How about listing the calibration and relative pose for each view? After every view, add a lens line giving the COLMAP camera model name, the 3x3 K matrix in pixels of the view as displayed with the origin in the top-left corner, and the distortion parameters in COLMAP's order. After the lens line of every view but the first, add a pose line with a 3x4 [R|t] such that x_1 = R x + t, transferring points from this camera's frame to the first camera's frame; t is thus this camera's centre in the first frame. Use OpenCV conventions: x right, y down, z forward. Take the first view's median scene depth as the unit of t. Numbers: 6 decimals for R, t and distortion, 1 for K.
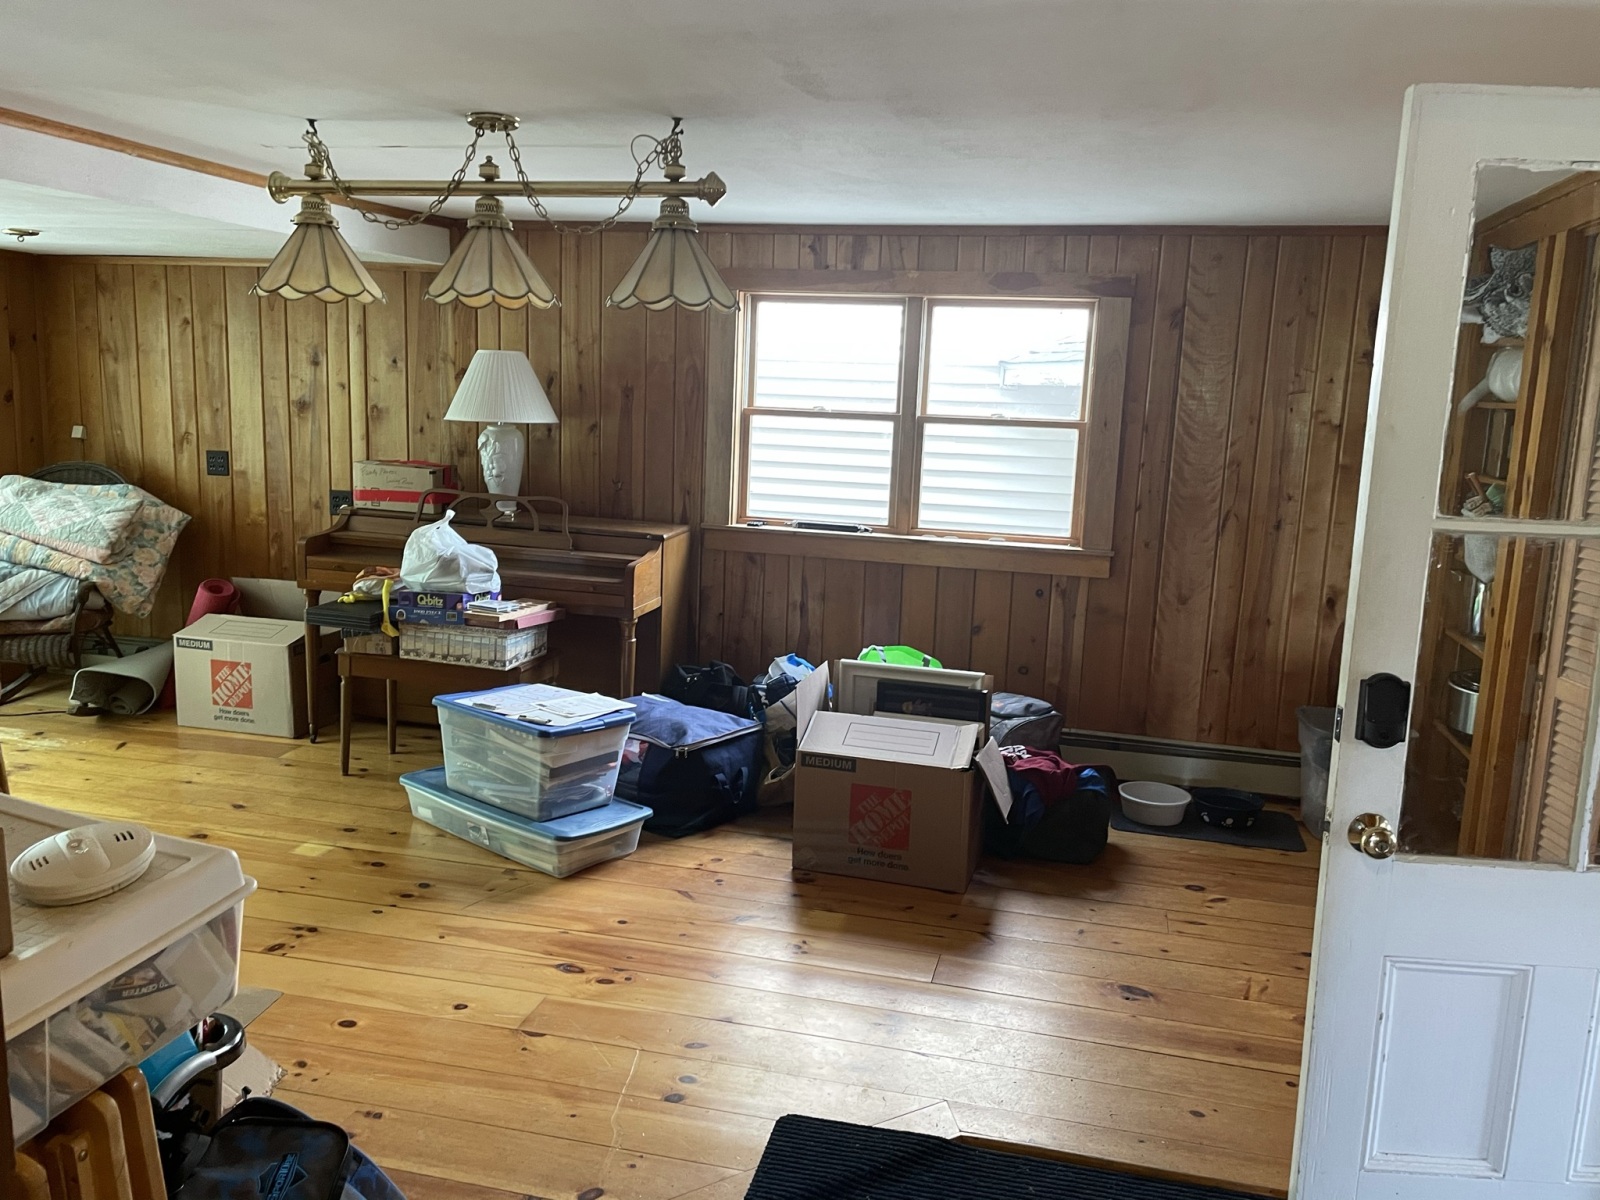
lens RADIAL K [[1211.7, 0, 809.8], [0, 1211.7, 585.9], [0, 0, 1]] dist [0.055610, -0.065228]
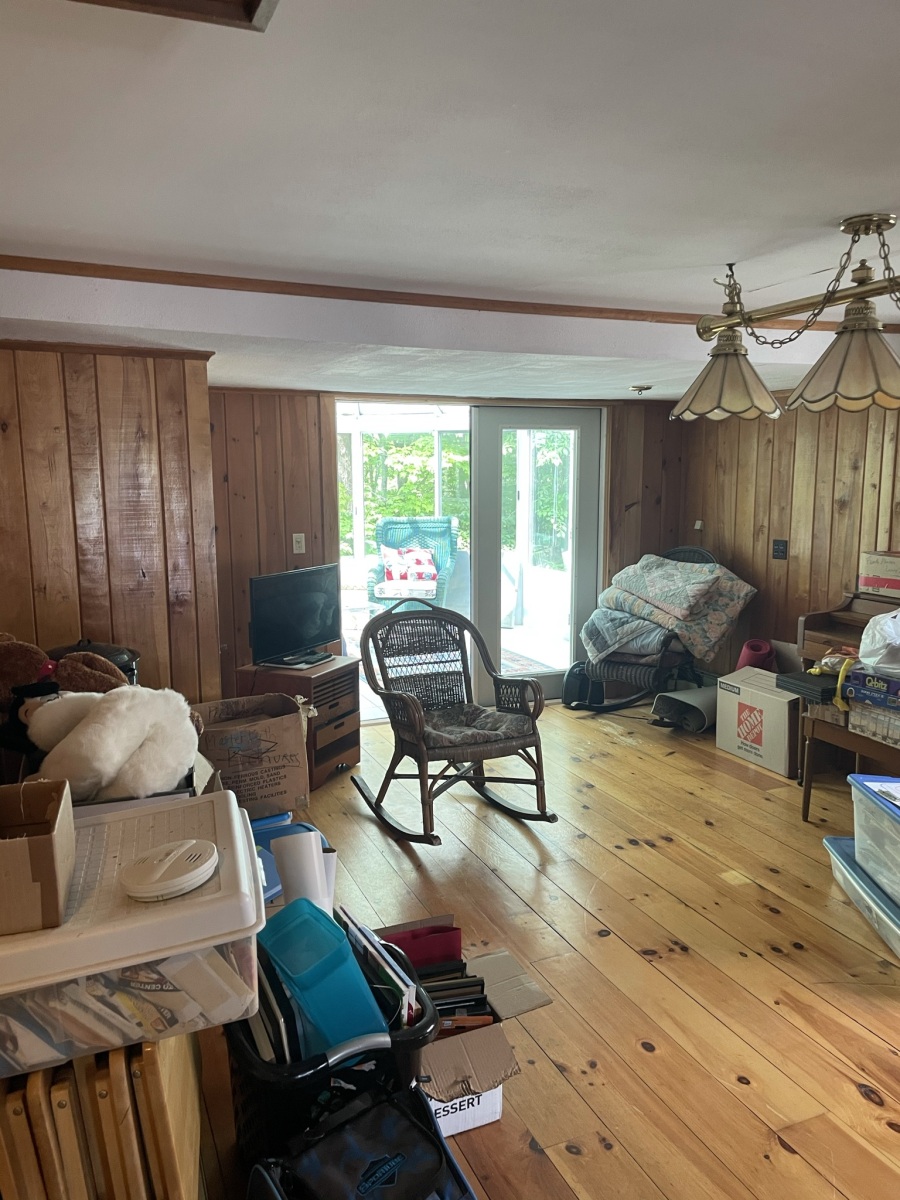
lens RADIAL K [[908.8, 0, 450.3], [0, 908.8, 606.0], [0, 0, 1]] dist [0.055610, -0.065228]
pose [[0.587589, 0.078536, -0.805339, 0.116442], [-0.102870, 0.994453, 0.021922, -0.035358], [0.802594, 0.069964, 0.592409, 0.208504]]
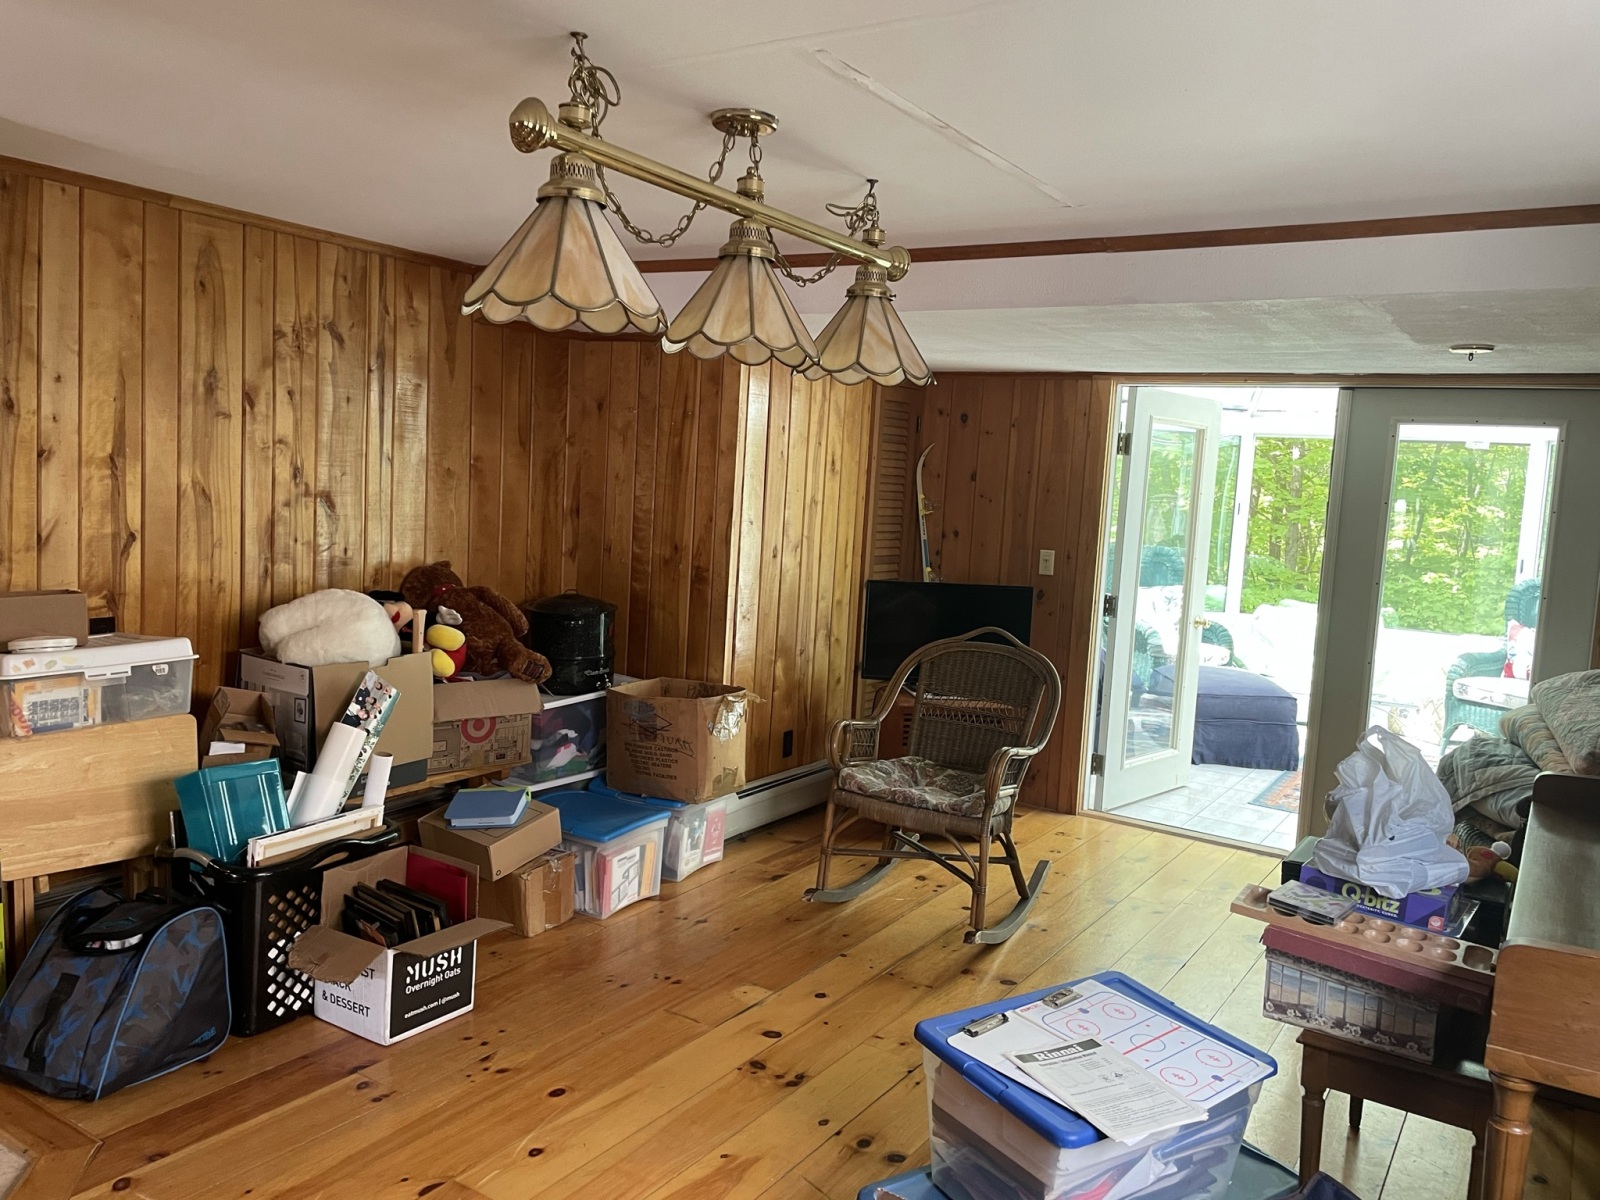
lens RADIAL K [[1211.7, 0, 799.4], [0, 1211.7, 598.9], [0, 0, 1]] dist [0.055610, -0.065228]
pose [[-0.332302, 0.036477, -0.942467, 0.316504], [-0.219014, 0.968954, 0.114723, -0.123633], [0.917392, 0.244536, -0.313996, 0.929706]]
